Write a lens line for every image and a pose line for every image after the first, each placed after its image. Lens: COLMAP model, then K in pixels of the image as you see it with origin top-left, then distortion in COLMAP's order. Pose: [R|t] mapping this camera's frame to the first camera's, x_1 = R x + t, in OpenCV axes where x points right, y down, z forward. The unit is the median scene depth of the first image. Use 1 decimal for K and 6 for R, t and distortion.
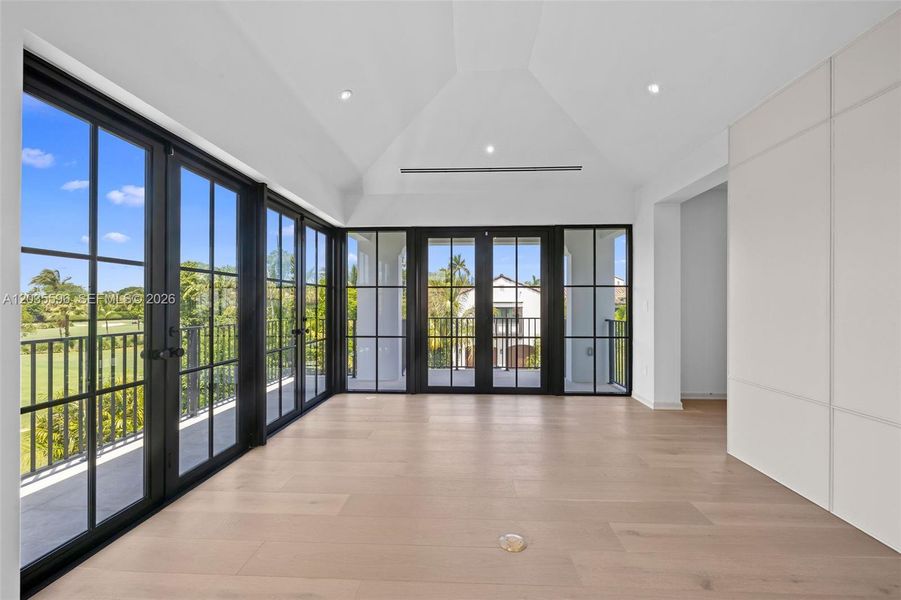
lens RADIAL K [[394.6, 0, 445.1], [0, 394.6, 306.0], [0, 0, 1]] dist [-0.001234, -0.000085]
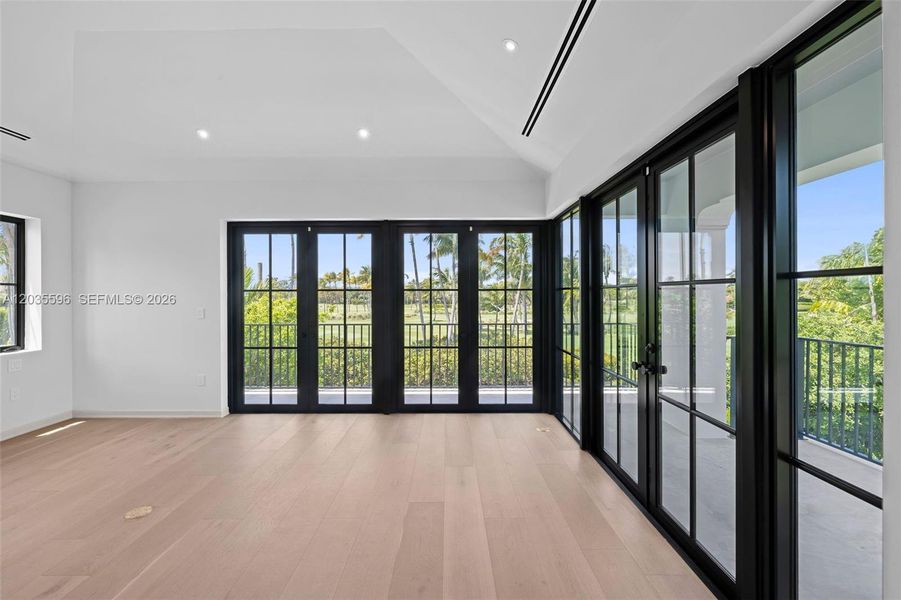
lens RADIAL K [[389.4, 0, 441.8], [0, 389.4, 295.5], [0, 0, 1]] dist [-0.000251, 0.000162]
pose [[0.042369, -0.003733, -0.999095, 0.580438], [-0.002448, 0.999990, -0.003840, -0.033247], [0.999099, 0.002608, 0.042360, 0.756028]]
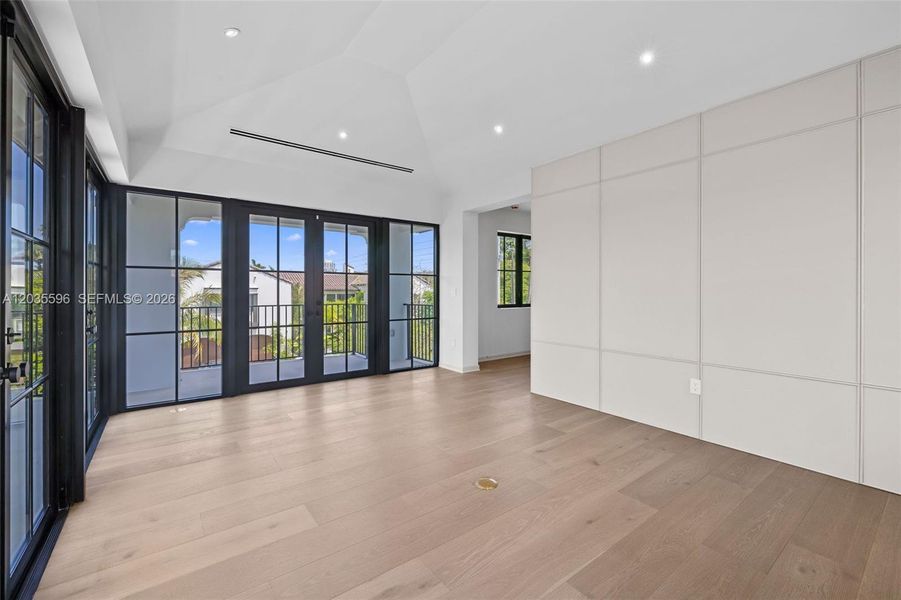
lens RADIAL K [[393.4, 0, 453.5], [0, 393.4, 291.6], [0, 0, 1]] dist [0.000944, 0.000012]
pose [[0.755724, -0.002415, 0.654886, -0.279663], [0.004378, 0.999989, -0.001364, 0.001487], [-0.654876, 0.003898, 0.755727, 0.054984]]
